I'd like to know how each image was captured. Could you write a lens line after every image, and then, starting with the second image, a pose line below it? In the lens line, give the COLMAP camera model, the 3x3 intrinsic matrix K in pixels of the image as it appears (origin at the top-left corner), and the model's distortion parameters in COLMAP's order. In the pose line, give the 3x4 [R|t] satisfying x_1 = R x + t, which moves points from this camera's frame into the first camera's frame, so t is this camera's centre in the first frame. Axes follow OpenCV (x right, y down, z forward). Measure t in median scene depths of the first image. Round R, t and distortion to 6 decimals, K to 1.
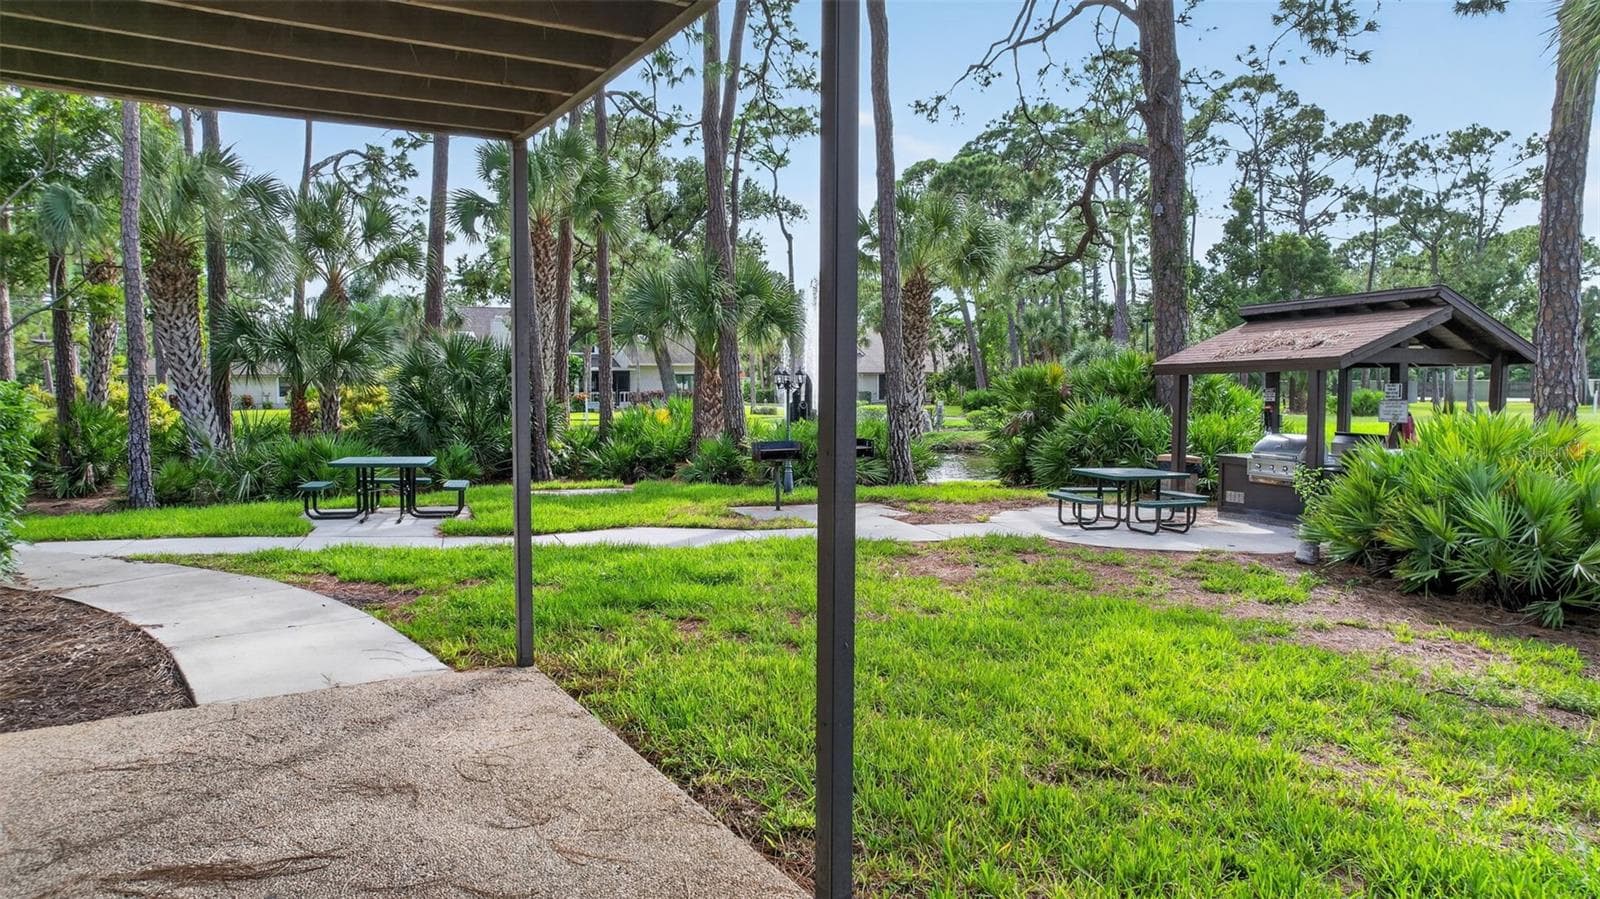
lens RADIAL K [[999.2, 0, 800.0], [0, 999.2, 449.5], [0, 0, 1]] dist [-0.046694, -0.000925]
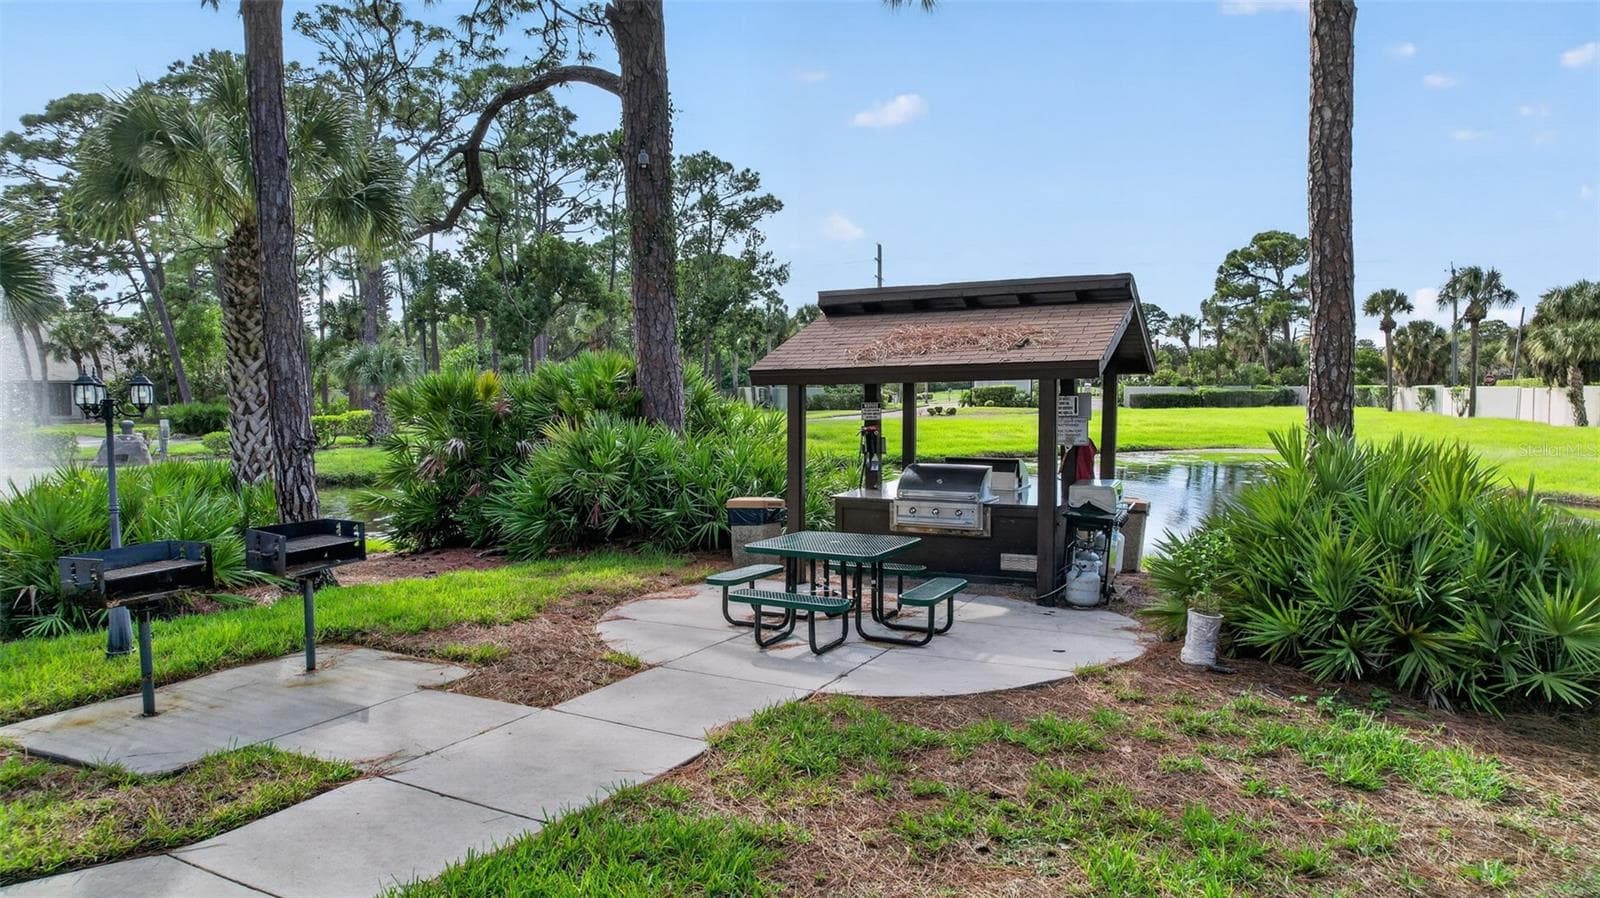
lens RADIAL K [[999.2, 0, 800.0], [0, 999.2, 449.0], [0, 0, 1]] dist [-0.046694, -0.000925]
pose [[0.702389, -0.042119, 0.710546, -0.031290], [0.048926, 0.998744, 0.010838, -0.011466], [-0.710110, 0.027152, 0.703567, 0.151704]]
